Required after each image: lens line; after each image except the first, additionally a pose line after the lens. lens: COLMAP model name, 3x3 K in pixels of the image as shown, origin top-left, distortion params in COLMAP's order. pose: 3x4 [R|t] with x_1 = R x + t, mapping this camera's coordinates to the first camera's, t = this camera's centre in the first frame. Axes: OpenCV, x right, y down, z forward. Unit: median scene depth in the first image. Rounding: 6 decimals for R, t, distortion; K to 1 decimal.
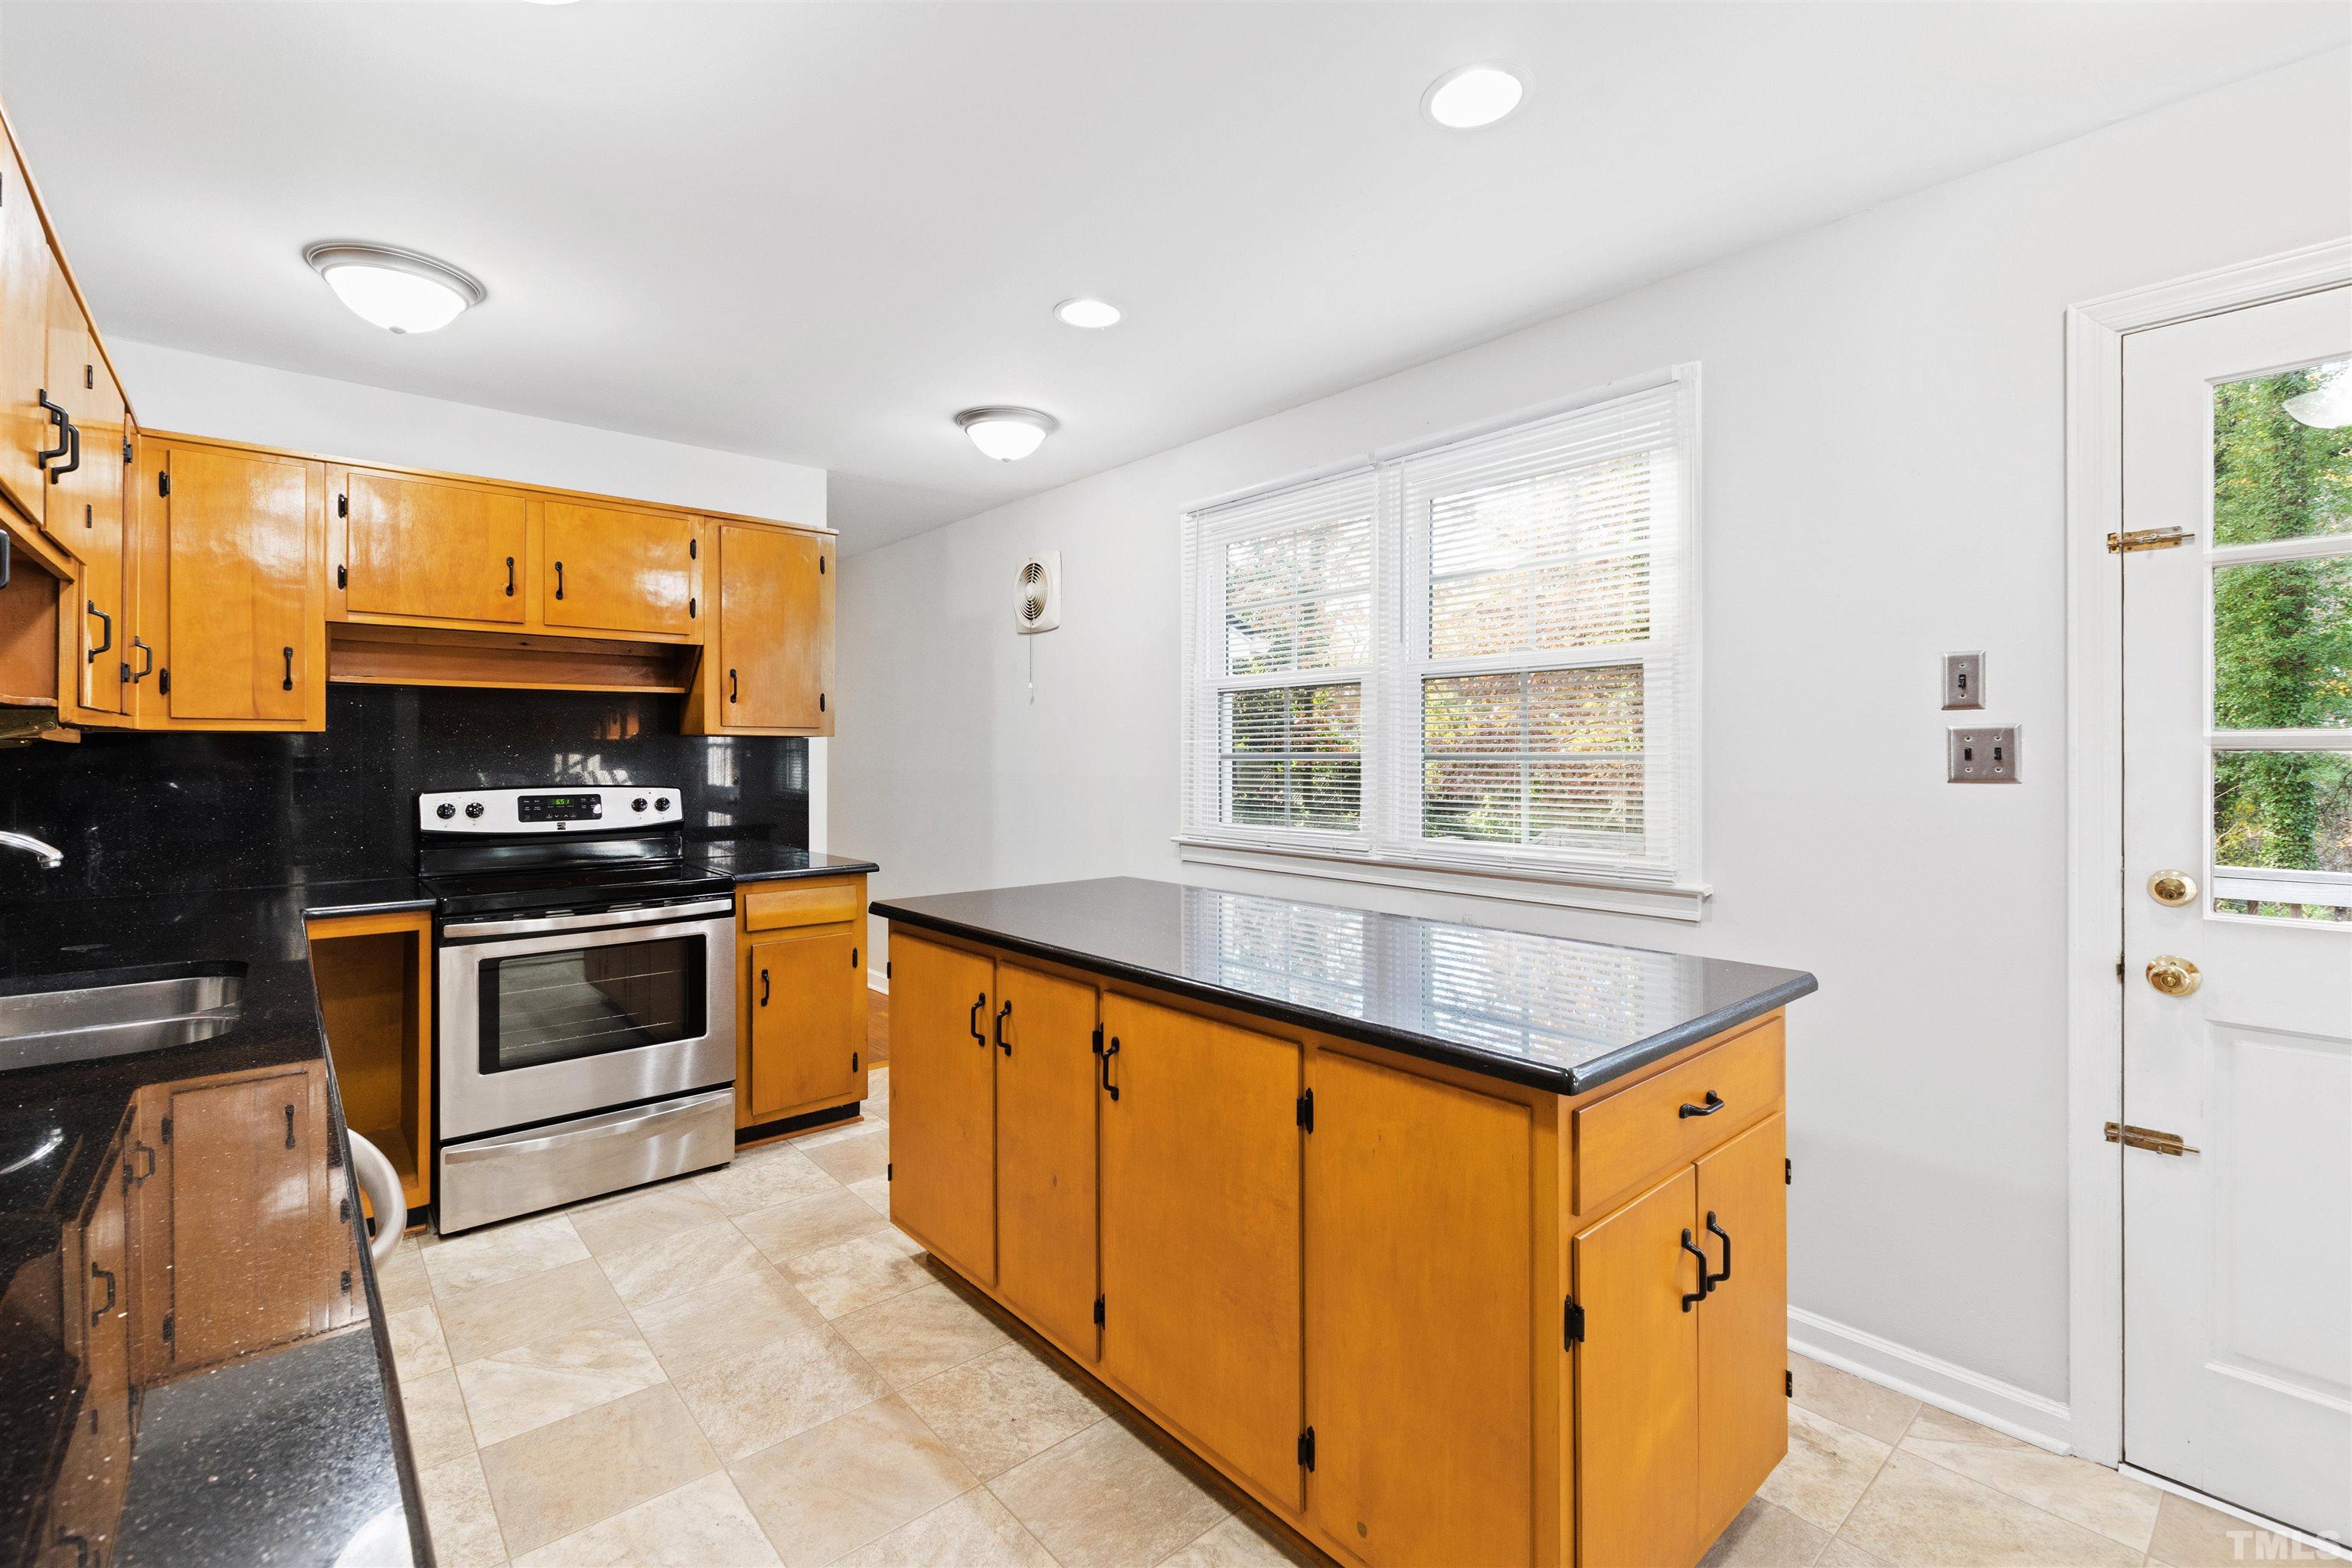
lens RADIAL K [[1018.7, 0, 1189.8], [0, 1018.7, 747.8], [0, 0, 1]] dist [0.004061, -0.001970]
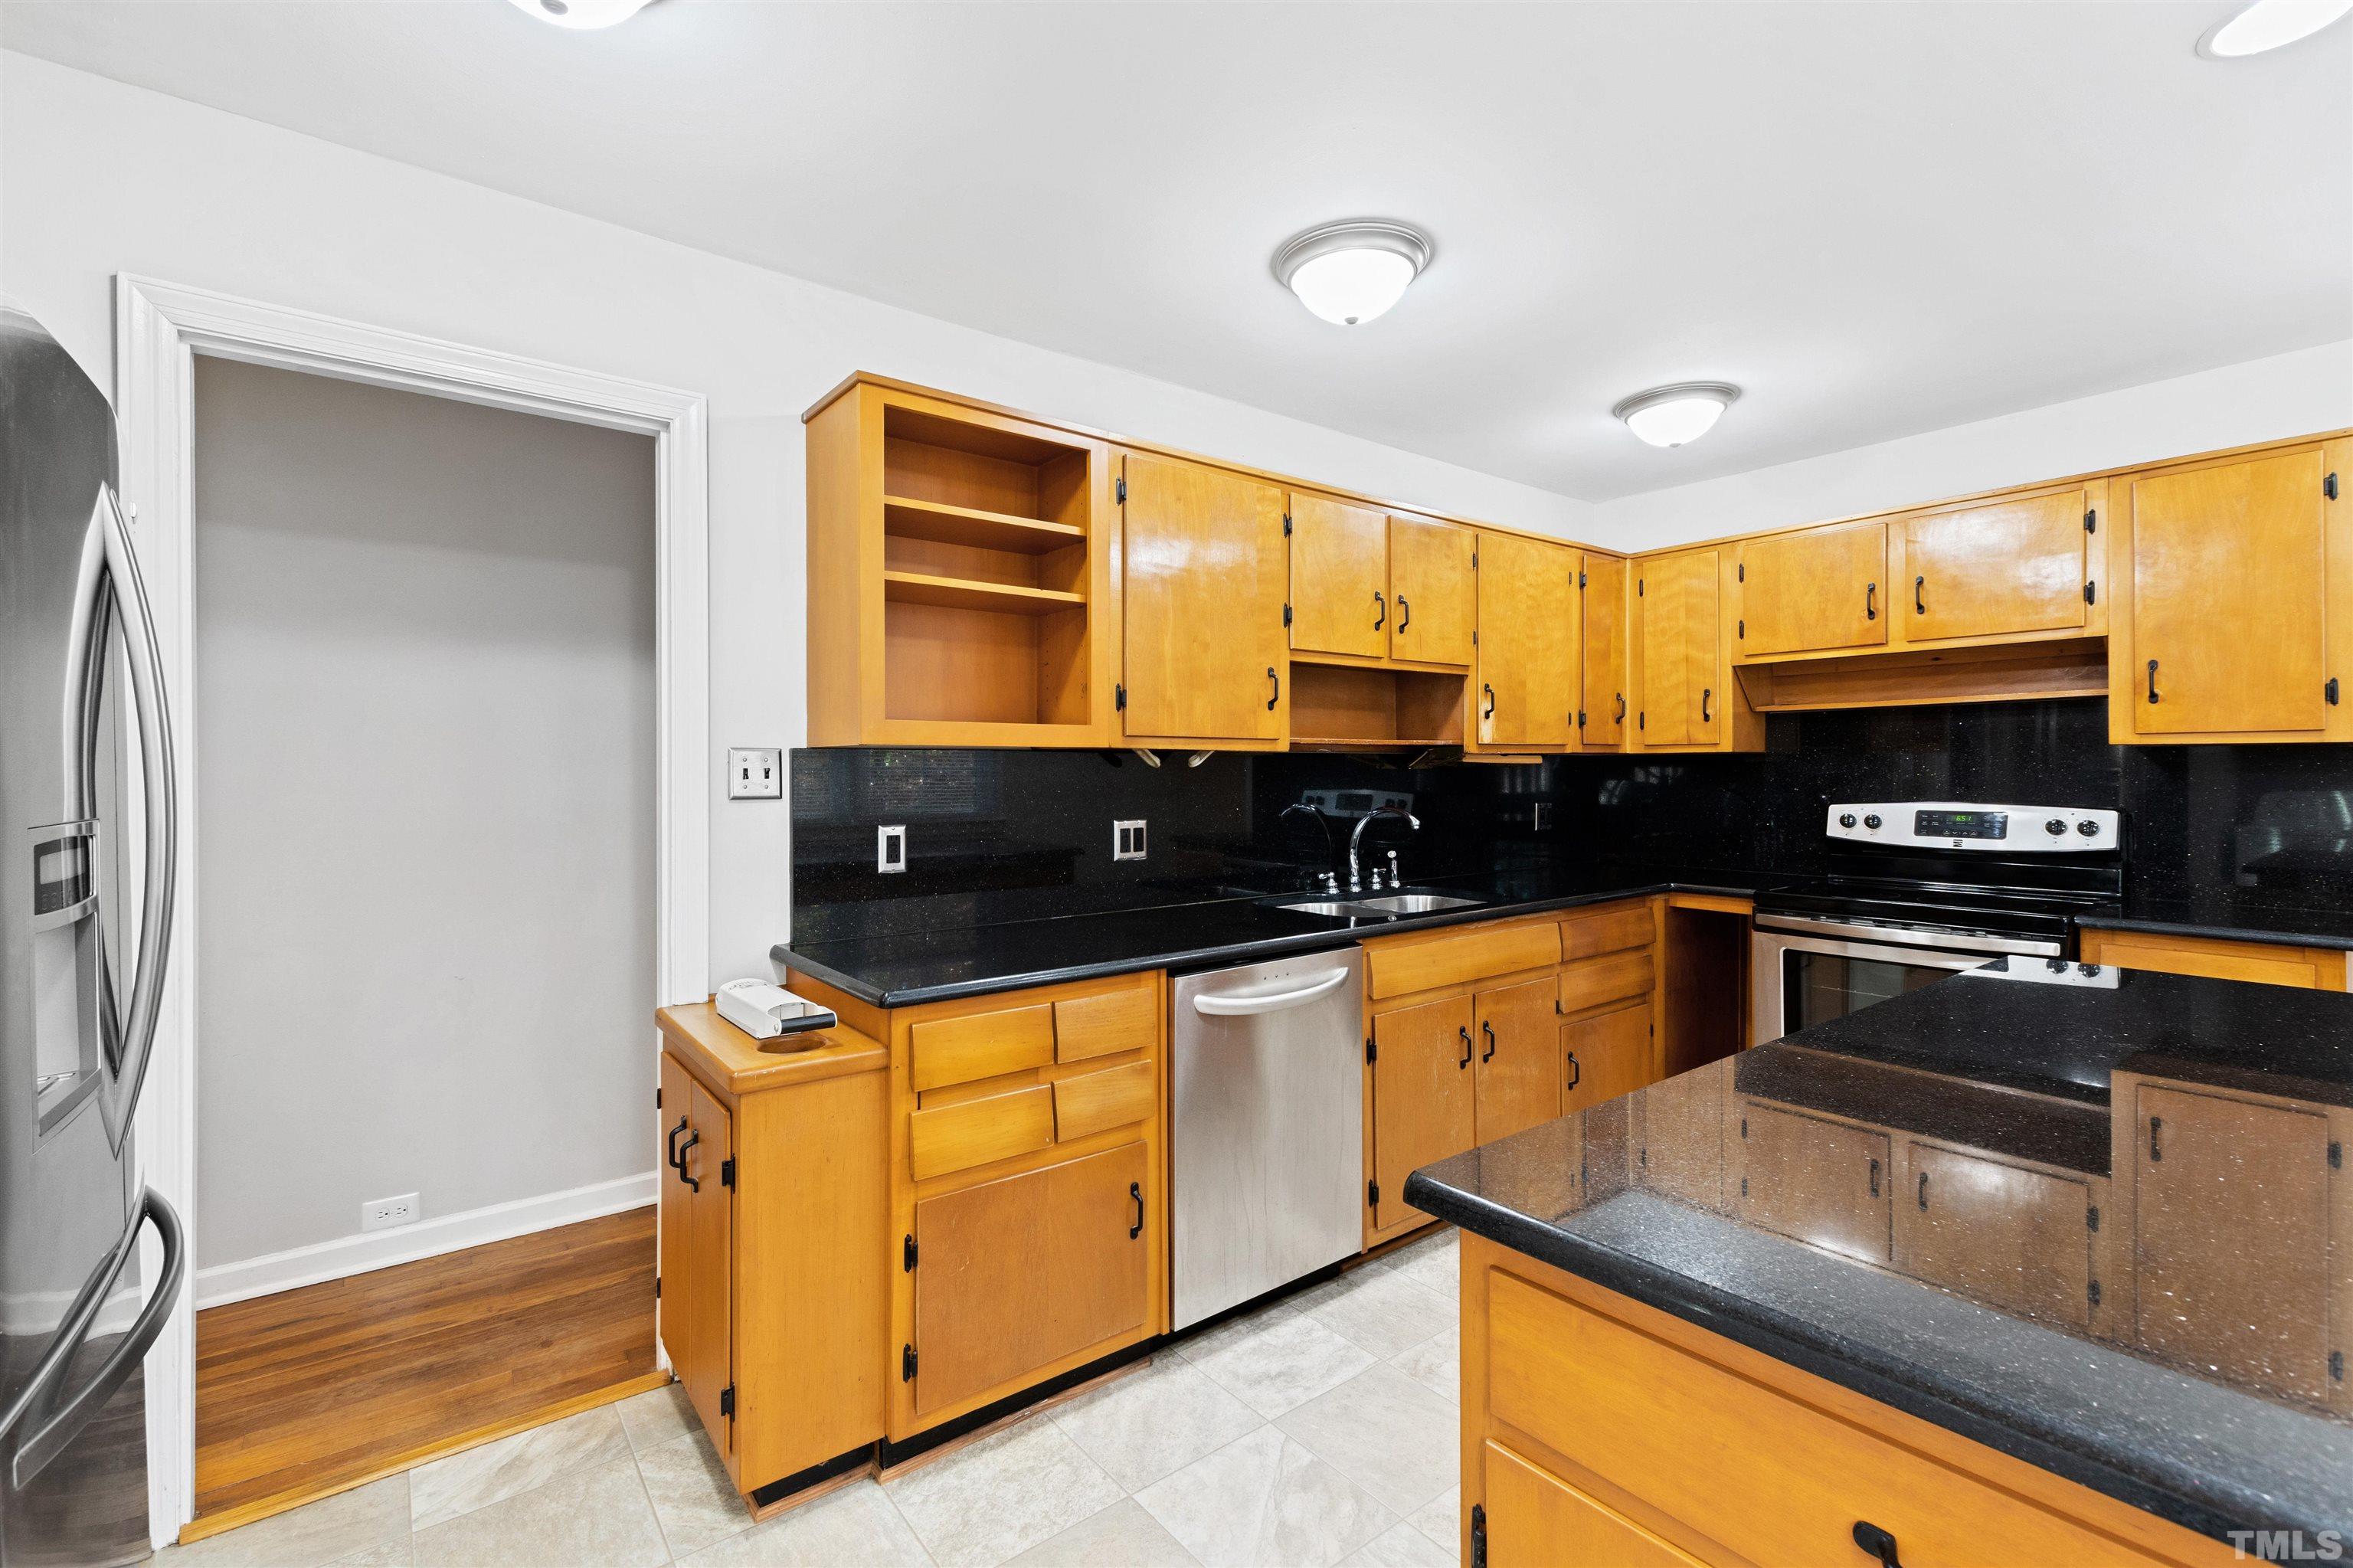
lens RADIAL K [[1019.1, 0, 1158.0], [0, 1019.1, 756.7], [0, 0, 1]] dist [0.004061, -0.001970]
pose [[-0.066009, -0.013088, -0.997733, 0.455515], [0.008659, 0.999869, -0.013689, 0.001282], [0.997781, -0.009543, -0.065887, 0.343785]]
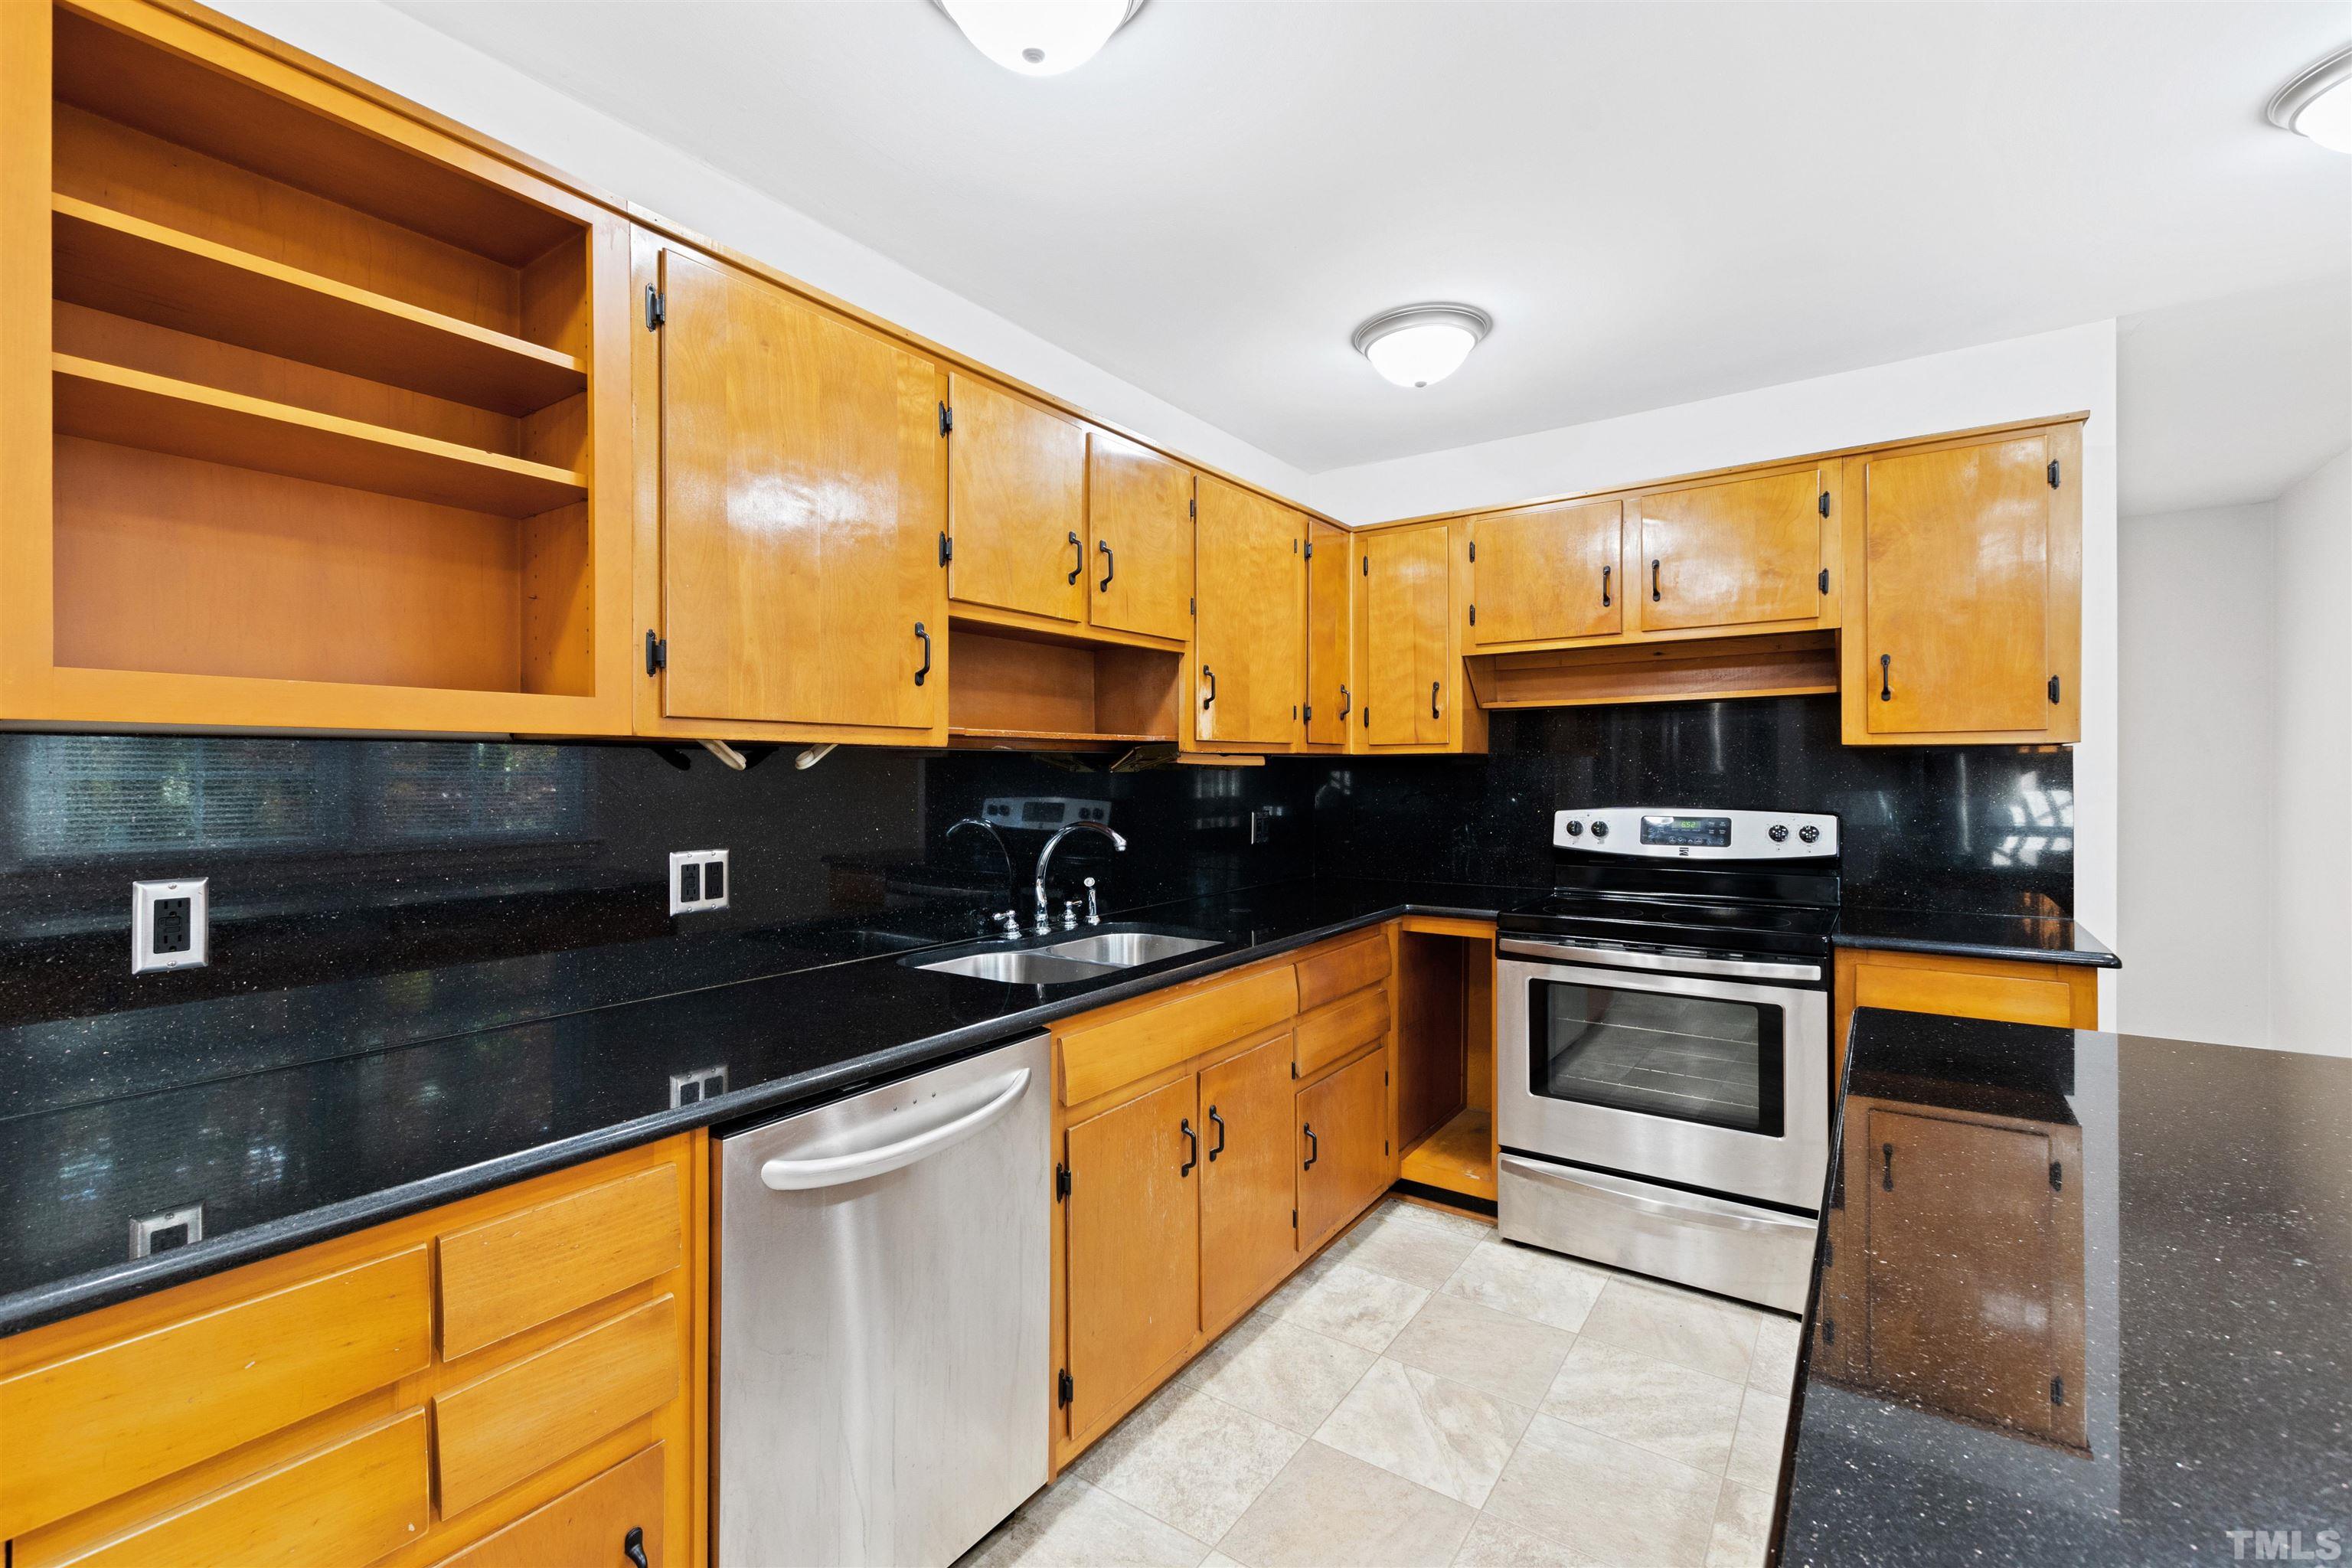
lens RADIAL K [[1018.7, 0, 1144.0], [0, 1018.7, 773.2], [0, 0, 1]] dist [0.004061, -0.001970]
pose [[0.216834, -0.001918, -0.976207, 0.179517], [0.010274, 0.999947, 0.000317, 0.002694], [0.976154, -0.010098, 0.216842, 0.382910]]
